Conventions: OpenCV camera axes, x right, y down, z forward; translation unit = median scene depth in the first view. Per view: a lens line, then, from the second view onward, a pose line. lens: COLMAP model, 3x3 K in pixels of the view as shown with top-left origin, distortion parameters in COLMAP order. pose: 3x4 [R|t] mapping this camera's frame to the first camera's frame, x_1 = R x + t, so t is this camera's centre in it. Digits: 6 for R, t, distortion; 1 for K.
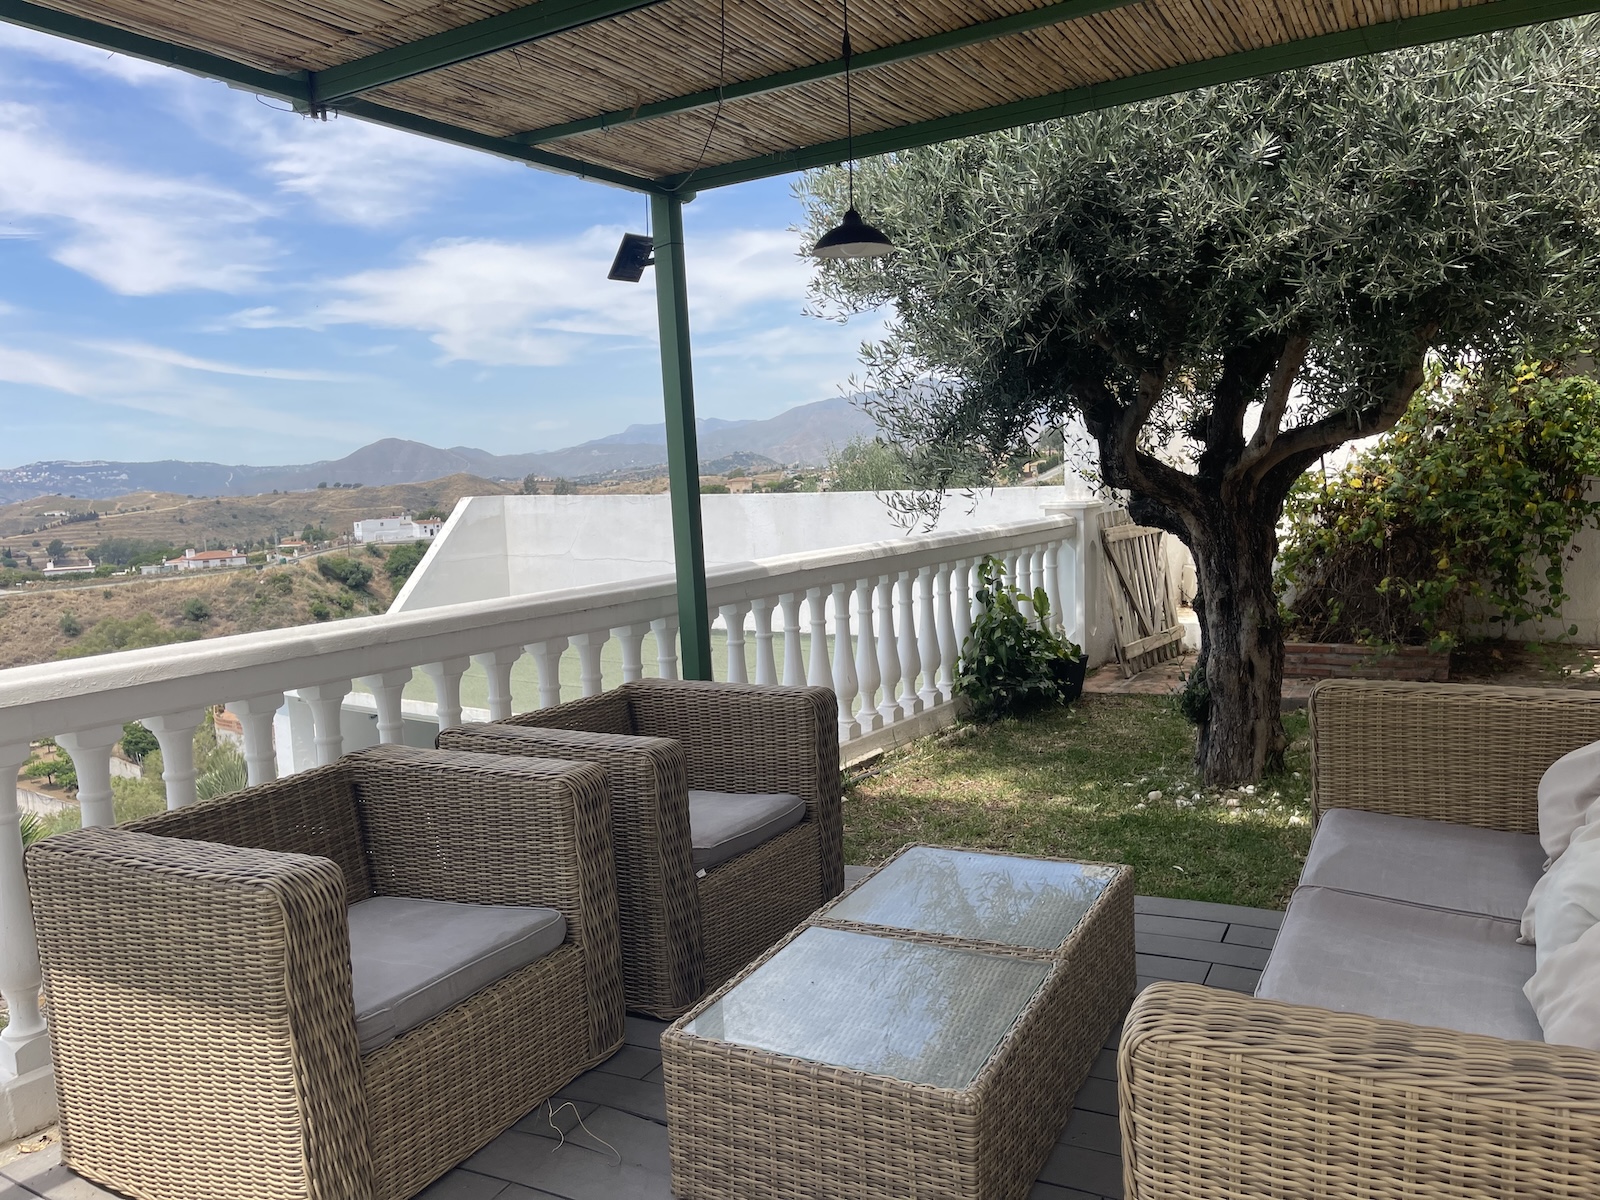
lens RADIAL K [[1206.4, 0, 797.3], [0, 1206.4, 613.9], [0, 0, 1]] dist [0.054675, -0.060135]
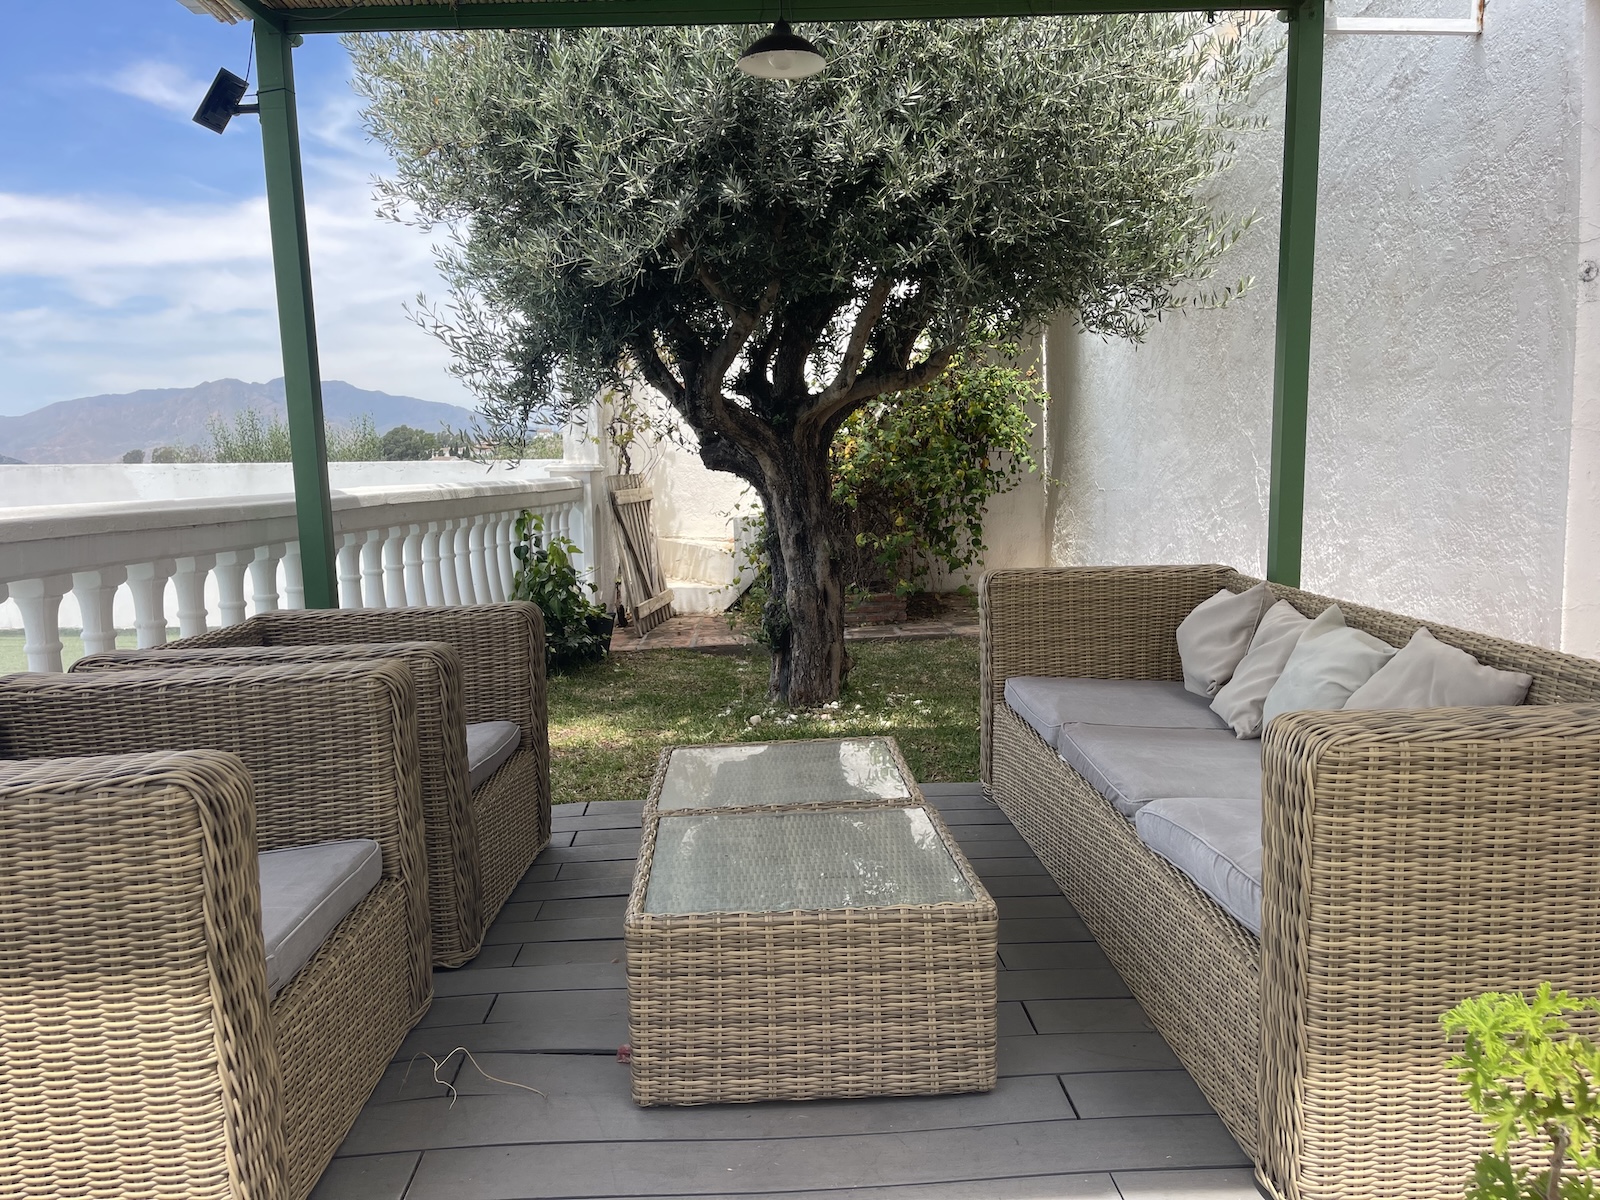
lens RADIAL K [[1206.4, 0, 802.5], [0, 1206.4, 613.7], [0, 0, 1]] dist [0.054675, -0.060135]
pose [[0.854520, -0.037955, 0.518030, -0.207018], [0.045255, 0.998974, -0.001457, 0.060934], [-0.517444, 0.024689, 0.855361, 0.084549]]
